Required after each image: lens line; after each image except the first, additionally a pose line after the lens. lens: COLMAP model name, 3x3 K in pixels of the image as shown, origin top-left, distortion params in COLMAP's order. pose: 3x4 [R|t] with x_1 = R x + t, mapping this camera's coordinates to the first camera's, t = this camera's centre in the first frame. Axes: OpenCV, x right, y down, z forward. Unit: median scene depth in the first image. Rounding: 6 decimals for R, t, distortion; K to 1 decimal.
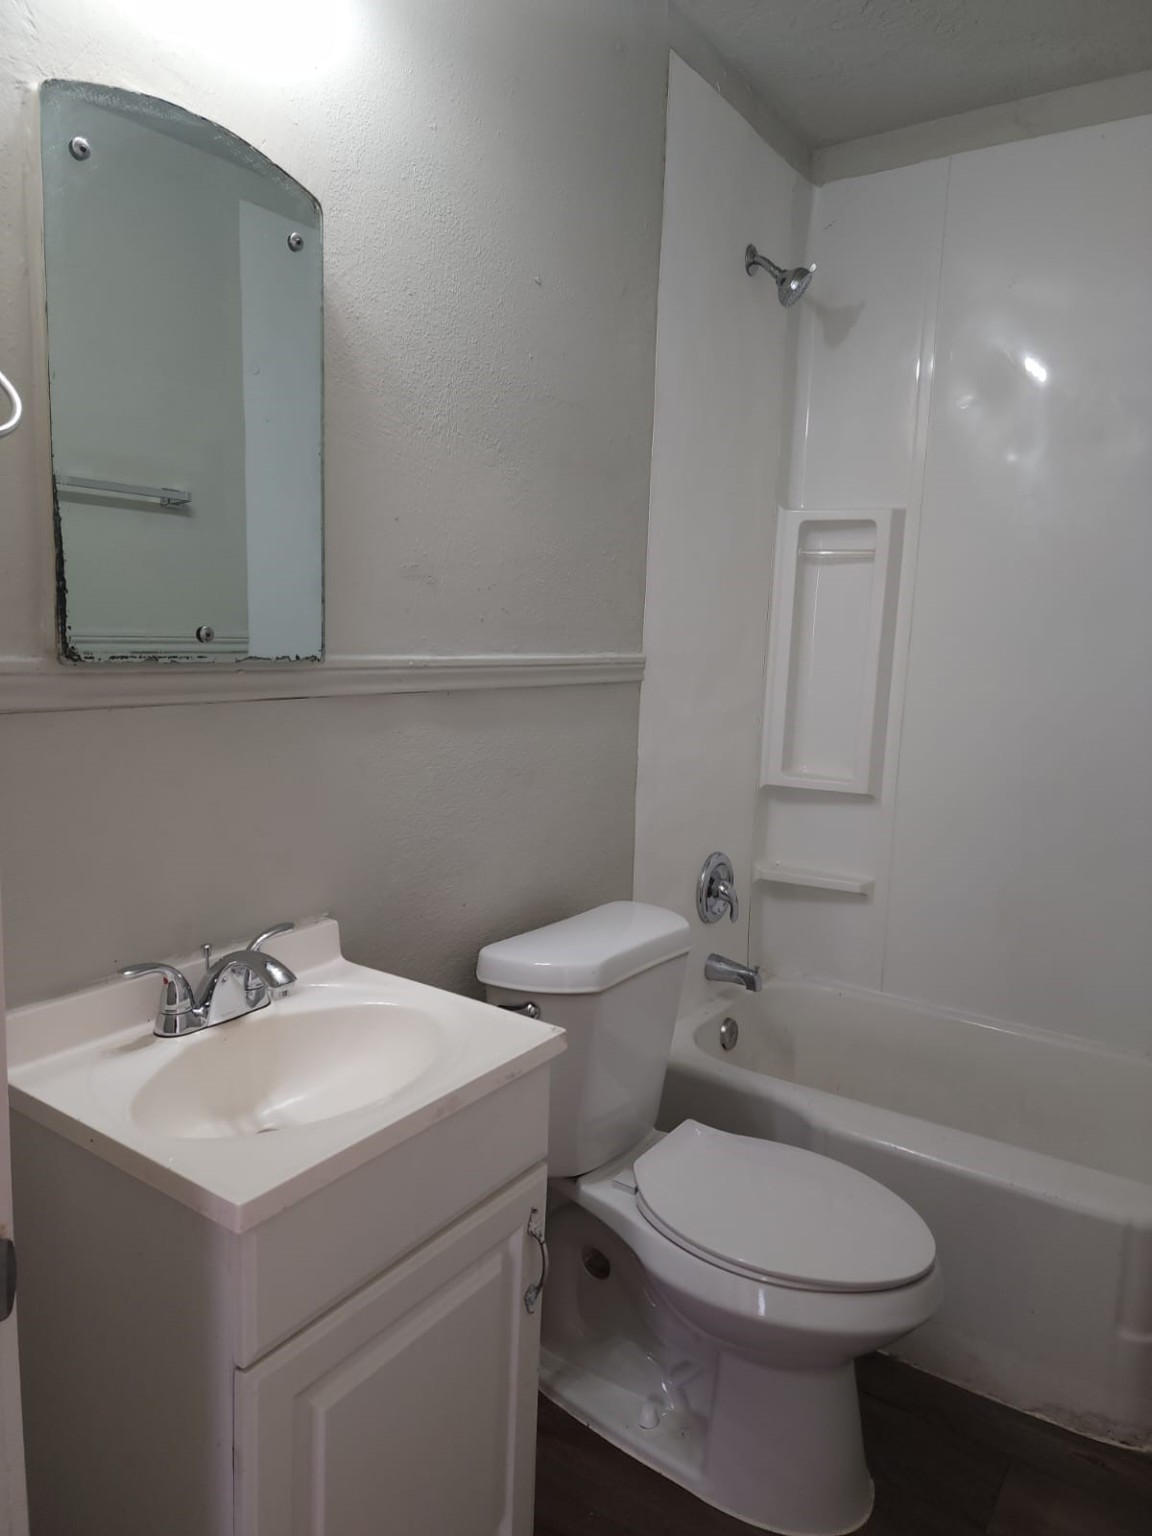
lens RADIAL K [[1015.7, 0, 583.4], [0, 1015.7, 765.6], [0, 0, 1]] dist [0.115591, -0.096021]
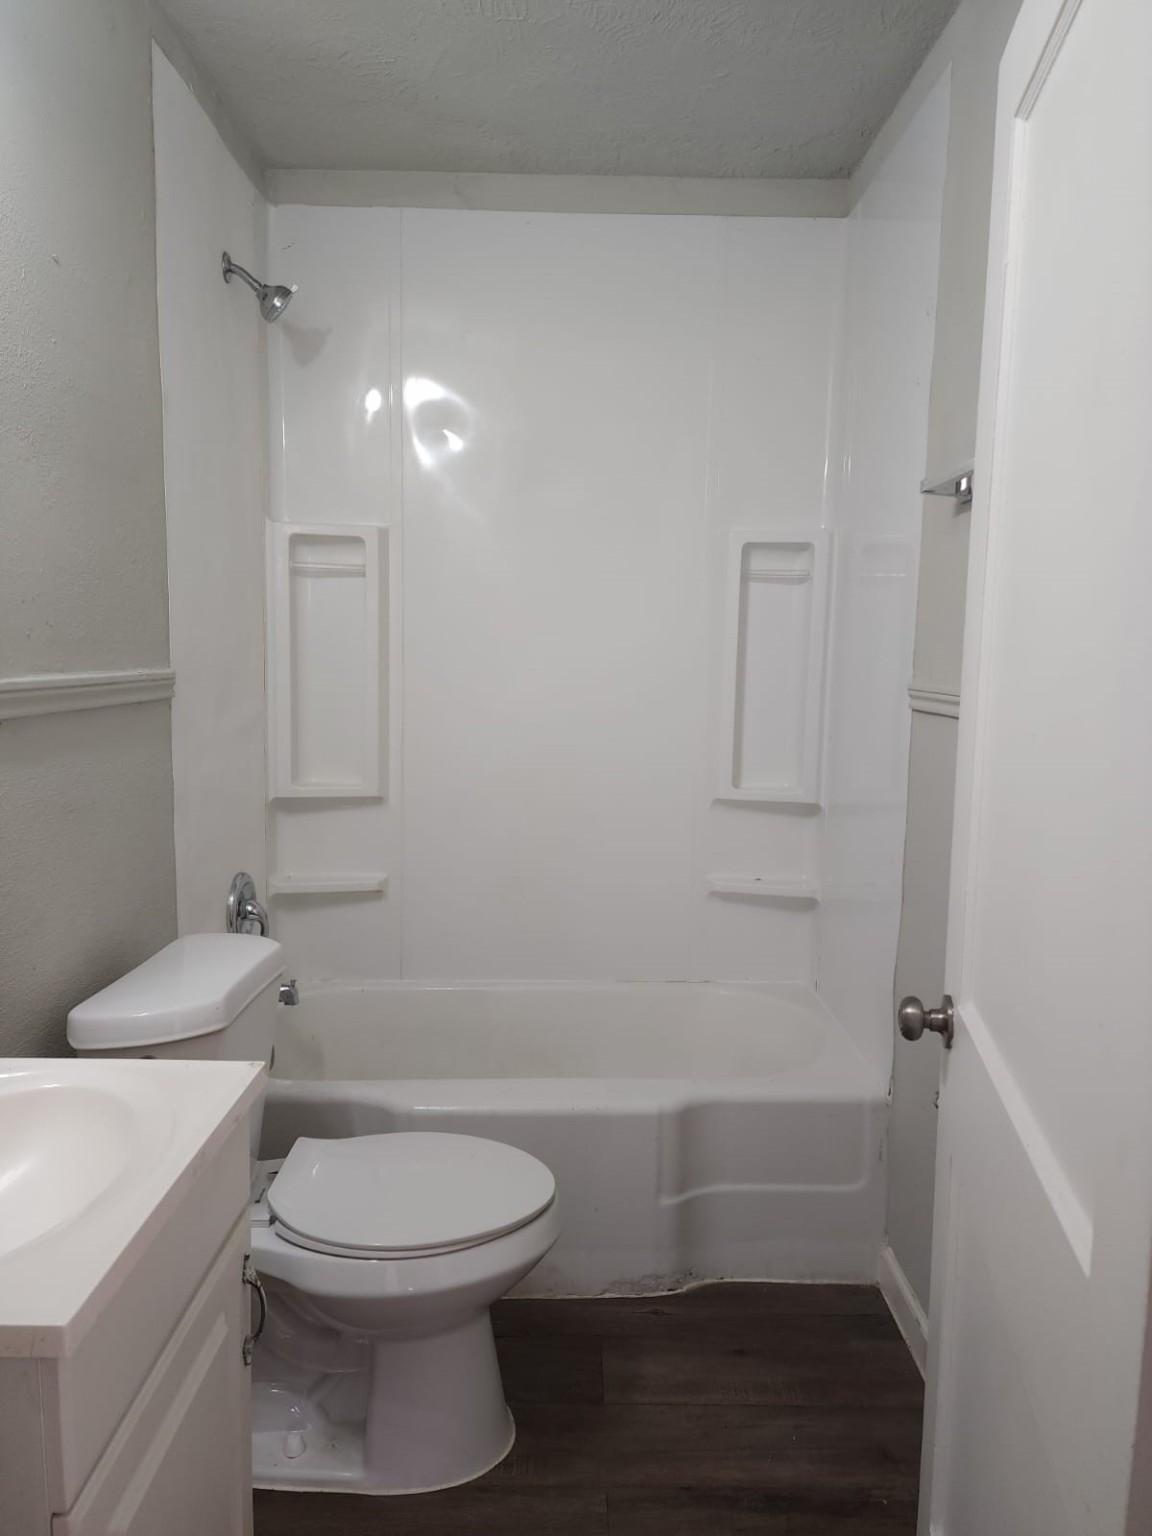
lens RADIAL K [[1015.7, 0, 583.4], [0, 1015.7, 765.6], [0, 0, 1]] dist [0.115591, -0.096021]
pose [[0.828388, -0.084114, 0.553803, -0.149503], [0.088054, 0.995924, 0.019552, -0.006643], [-0.553190, 0.032568, 0.832418, 0.006792]]
